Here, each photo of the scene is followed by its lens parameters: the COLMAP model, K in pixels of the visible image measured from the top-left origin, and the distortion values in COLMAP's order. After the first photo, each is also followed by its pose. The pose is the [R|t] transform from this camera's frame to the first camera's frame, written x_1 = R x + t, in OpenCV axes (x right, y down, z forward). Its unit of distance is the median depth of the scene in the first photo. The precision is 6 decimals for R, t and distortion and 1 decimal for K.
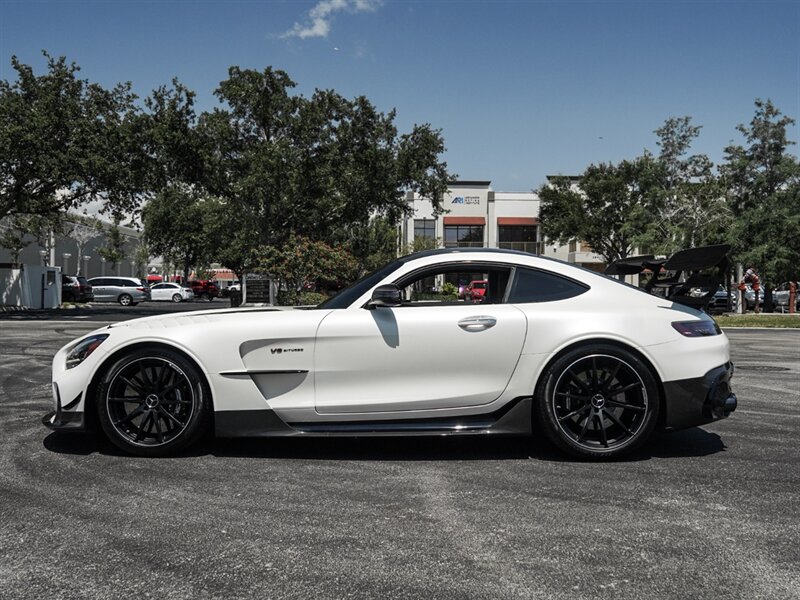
lens RADIAL K [[785.6, 0, 399.5], [0, 785.6, 282.2], [0, 0, 1]] dist [-0.007503, -0.004793]
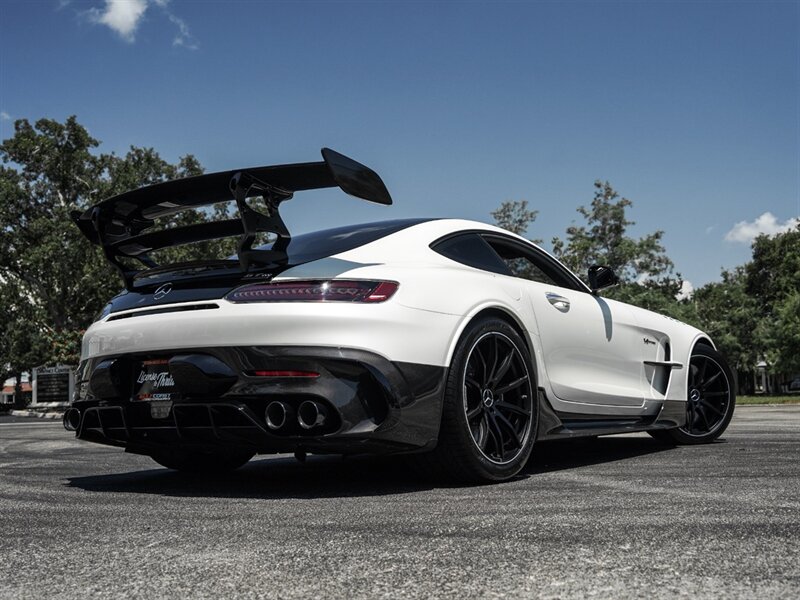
lens RADIAL K [[872.6, 0, 425.0], [0, 872.6, 301.5], [0, 0, 1]] dist [0.006083, -0.002962]
pose [[0.965888, -0.001518, 0.258954, -0.040464], [0.027036, 0.995109, -0.095010, 0.018521], [-0.257543, 0.098770, 0.961205, 0.017556]]
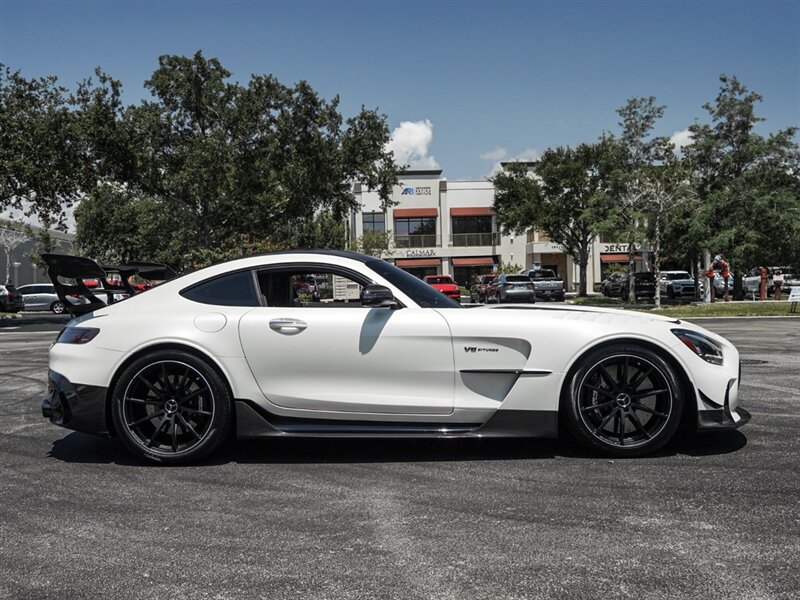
lens RADIAL K [[828.0, 0, 357.3], [0, 828.0, 301.6], [0, 0, 1]] dist [-0.012668, 0.002412]
pose [[0.999477, -0.031107, 0.008817, 0.001269], [0.030863, 0.999169, 0.026629, -0.000508], [-0.009639, -0.026343, 0.999606, 0.007211]]
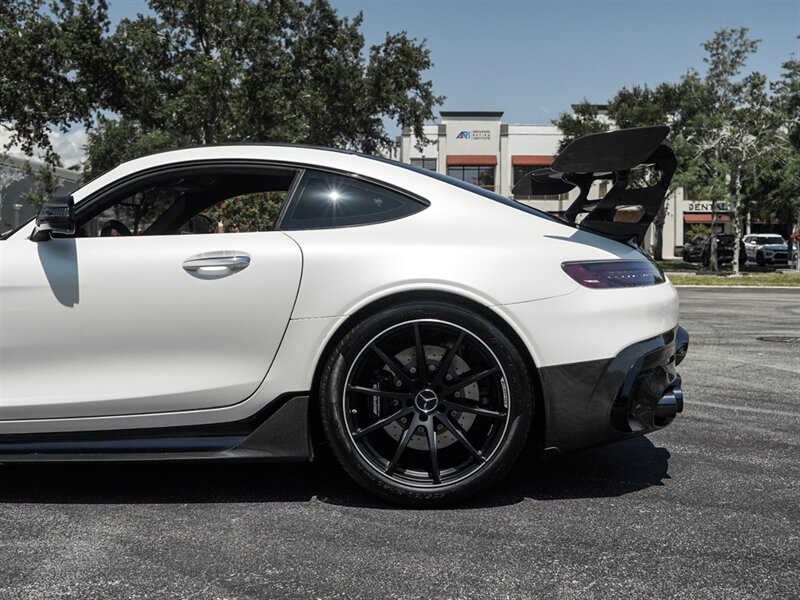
lens RADIAL K [[936.2, 0, 385.5], [0, 936.2, 270.7], [0, 0, 1]] dist [-0.017554, 0.009085]
pose [[0.999845, -0.001757, -0.017496, 0.030552], [0.002407, 0.999305, 0.037195, 0.004199], [0.017419, -0.037232, 0.999155, 0.042685]]
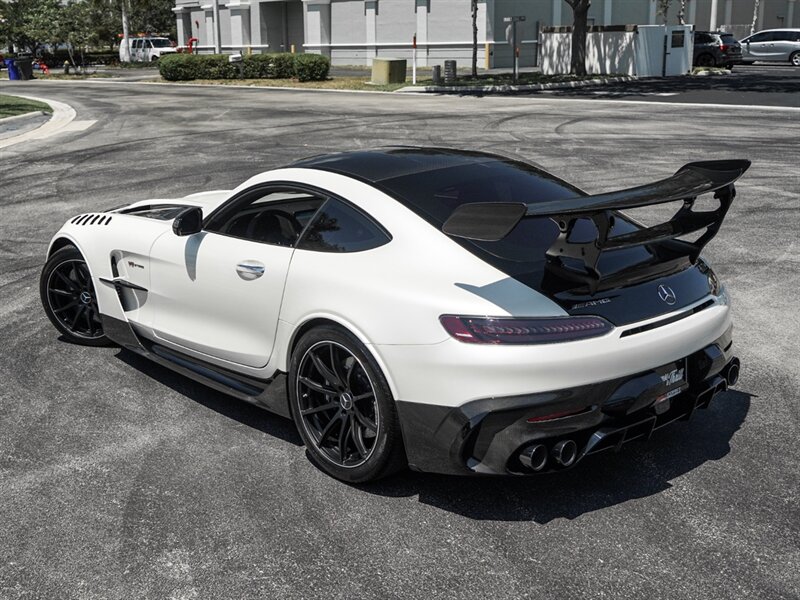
lens RADIAL K [[926.4, 0, 397.0], [0, 926.4, 299.4], [0, 0, 1]] dist [0.001258, 0.011808]
pose [[0.694023, 0.182289, -0.696494, 0.112578], [0.025044, 0.960717, 0.276398, -0.022792], [0.719518, -0.209270, 0.662194, 0.062936]]
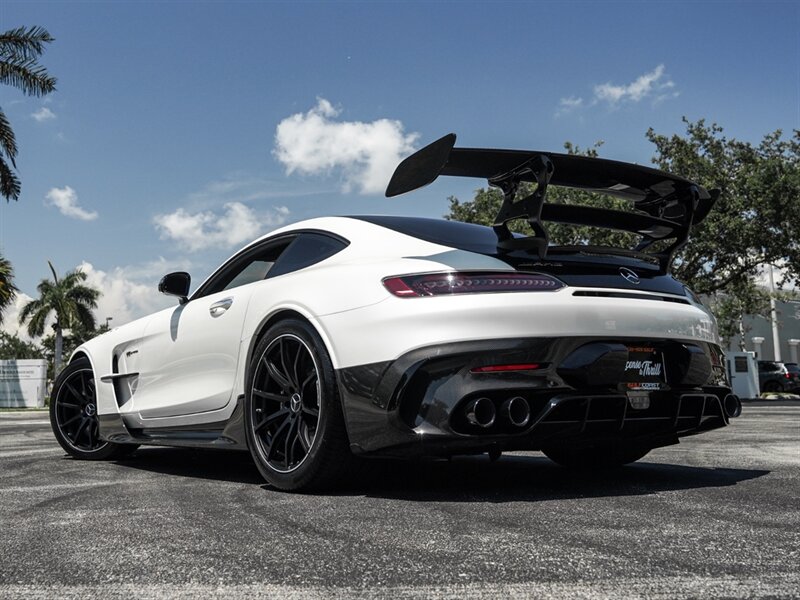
lens RADIAL K [[880.2, 0, 380.2], [0, 880.2, 297.0], [0, 0, 1]] dist [-0.012512, -0.005563]
pose [[0.605913, -0.107613, -0.788219, 0.118562], [0.031593, 0.993282, -0.111324, 0.019159], [0.794903, 0.042551, 0.605242, 0.076550]]
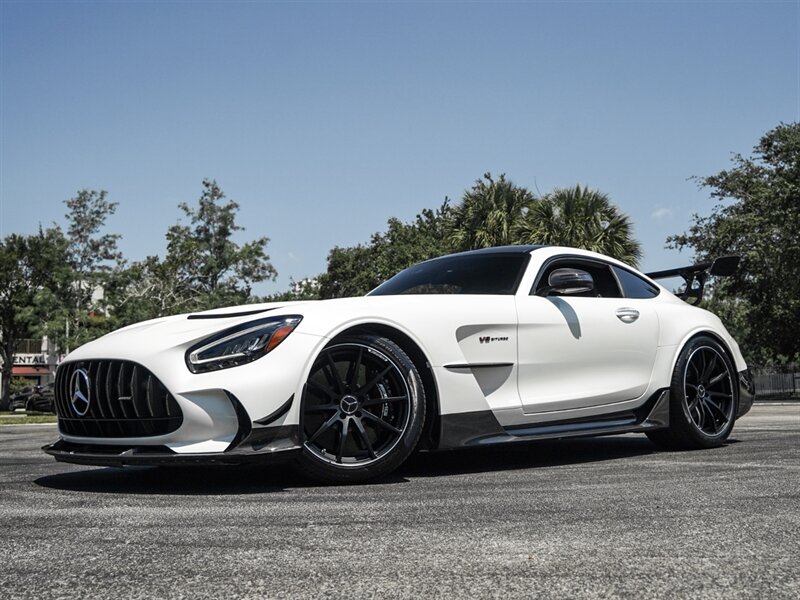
lens RADIAL K [[926.4, 0, 397.0], [0, 926.4, 299.4], [0, 0, 1]] dist [0.001258, 0.011808]
pose [[0.743686, 0.047484, 0.666840, -0.114082], [0.018539, 0.995626, -0.091571, 0.017378], [-0.668272, 0.080463, 0.739553, 0.045409]]
